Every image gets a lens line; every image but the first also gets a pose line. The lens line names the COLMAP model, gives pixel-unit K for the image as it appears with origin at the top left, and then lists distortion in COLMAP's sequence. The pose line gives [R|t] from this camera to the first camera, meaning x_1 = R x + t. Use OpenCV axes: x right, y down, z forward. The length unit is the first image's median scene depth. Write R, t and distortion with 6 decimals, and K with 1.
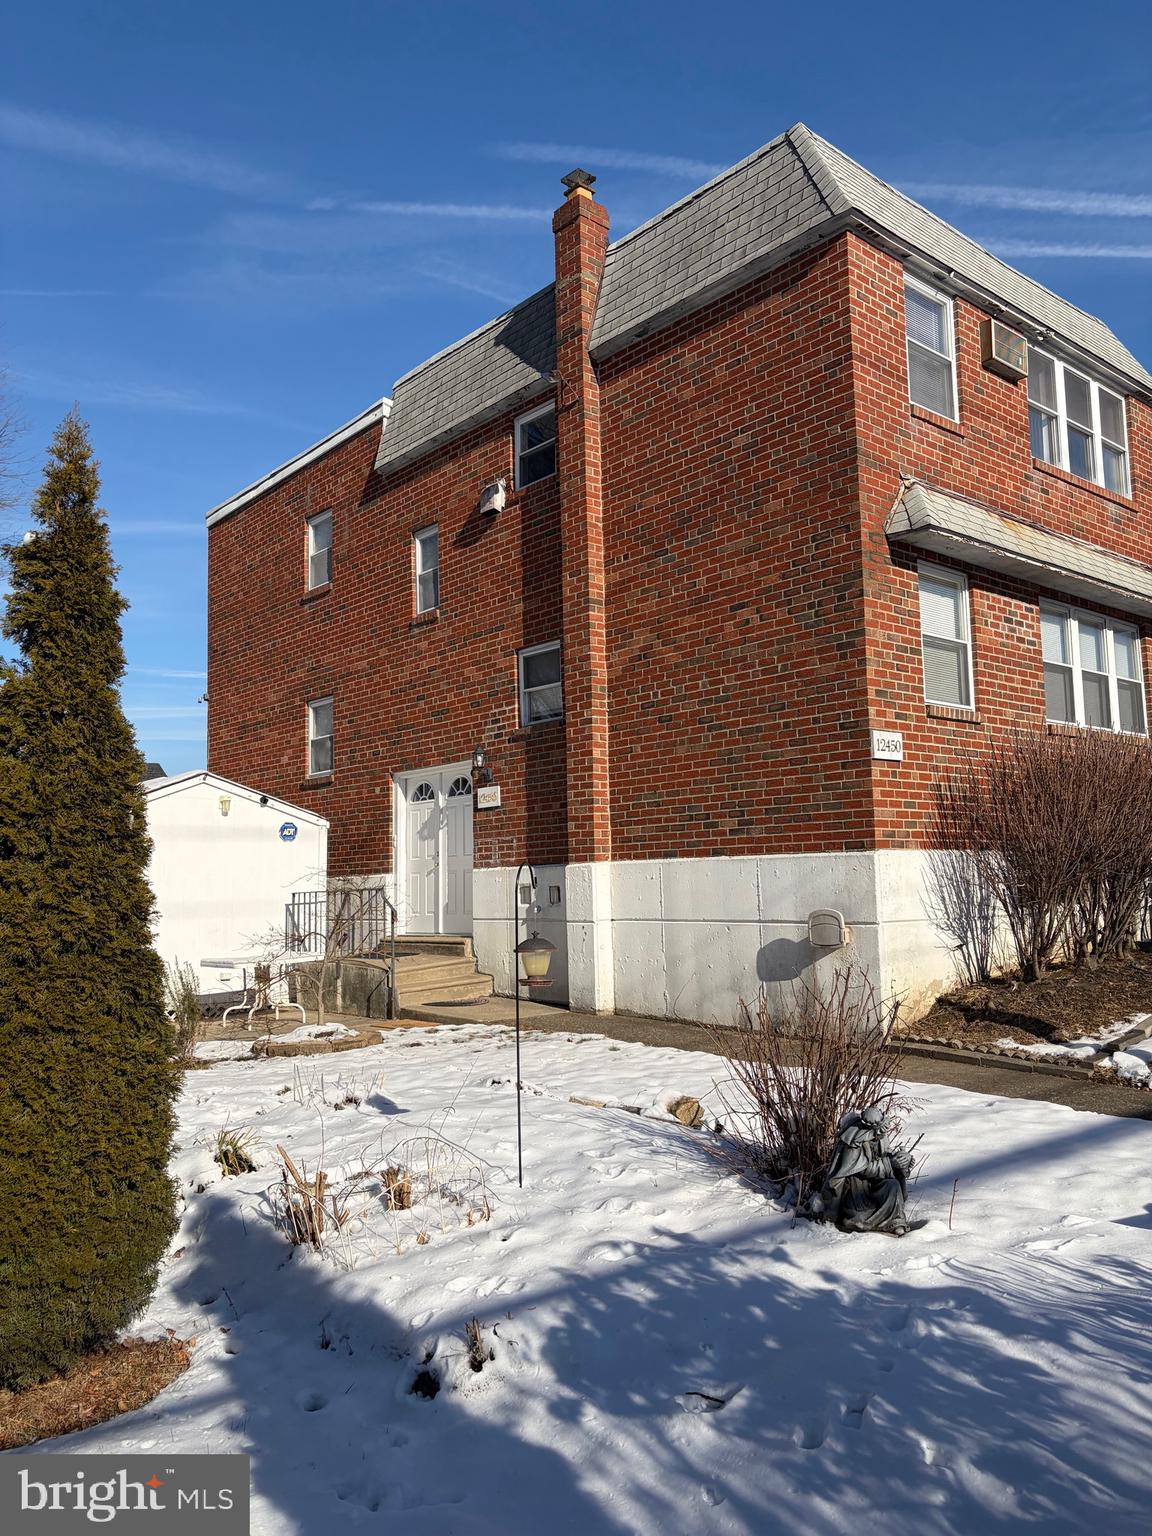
lens RADIAL K [[1170.6, 0, 579.9], [0, 1170.6, 767.6], [0, 0, 1]] dist [0.023093, -0.003753]
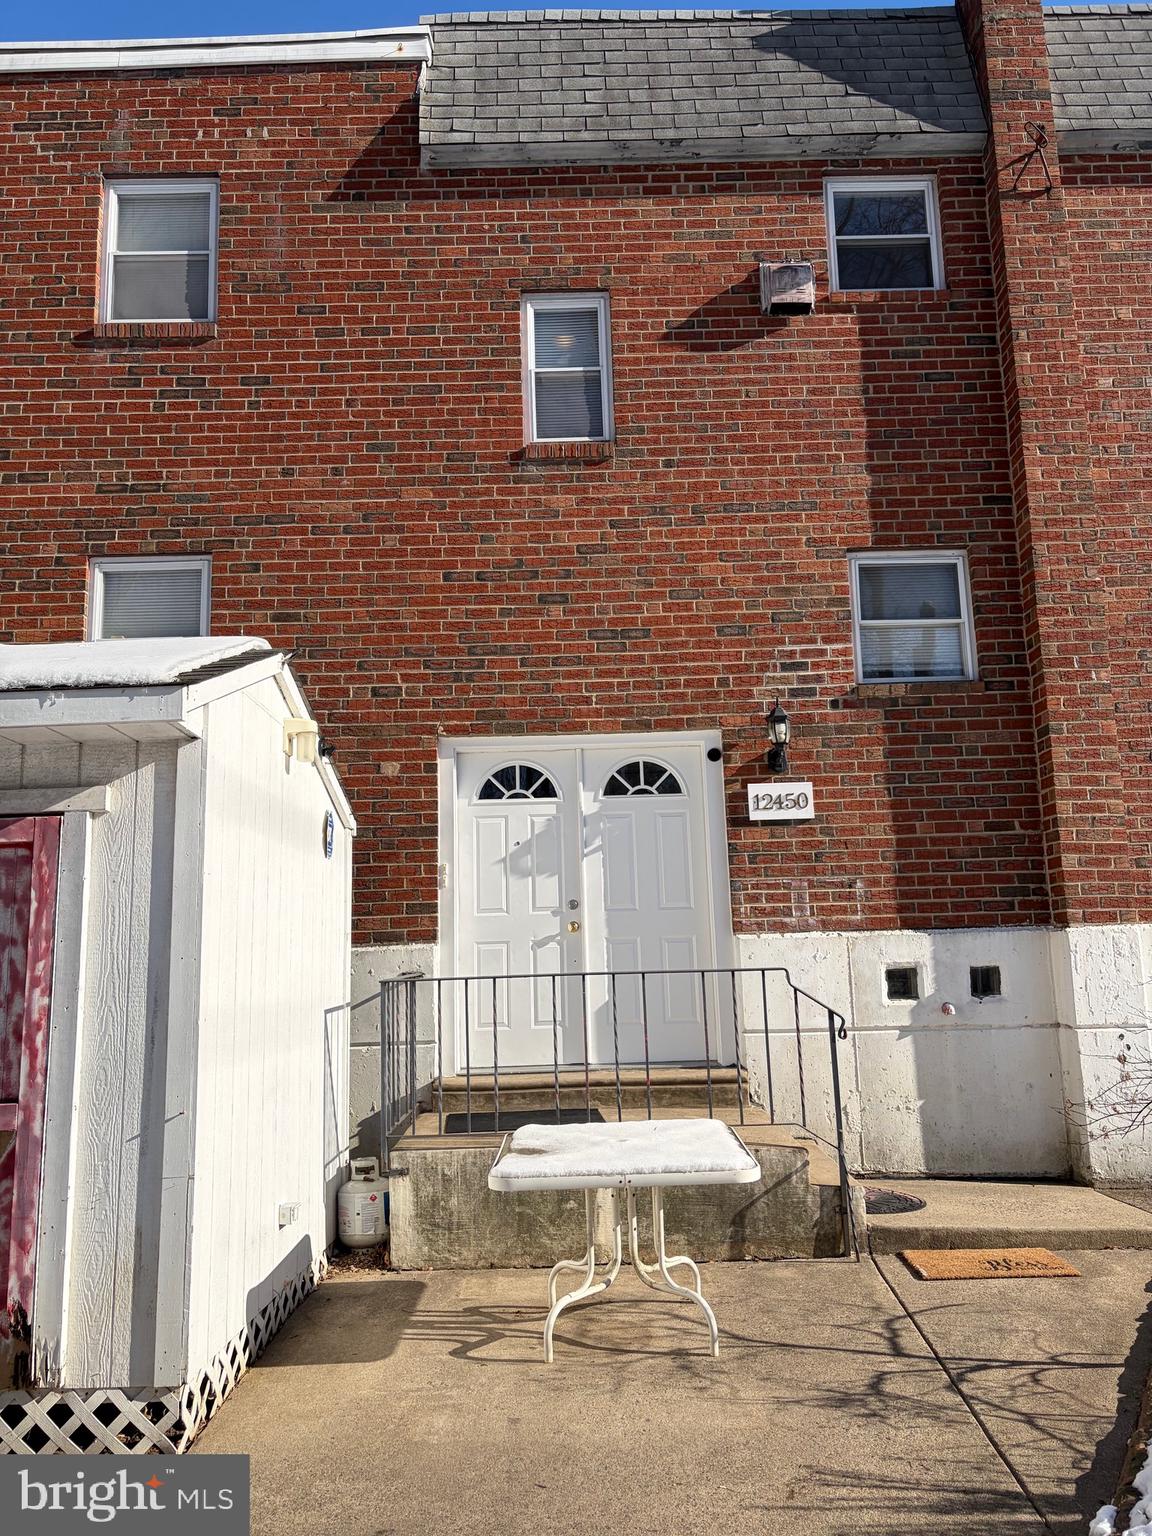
lens RADIAL K [[1170.6, 0, 574.7], [0, 1170.6, 769.6], [0, 0, 1]] dist [0.023093, -0.003753]
pose [[0.652130, 0.142230, 0.744646, -0.504319], [-0.067307, 0.989227, -0.130001, 0.081100], [-0.755113, 0.034658, 0.654677, 0.665659]]
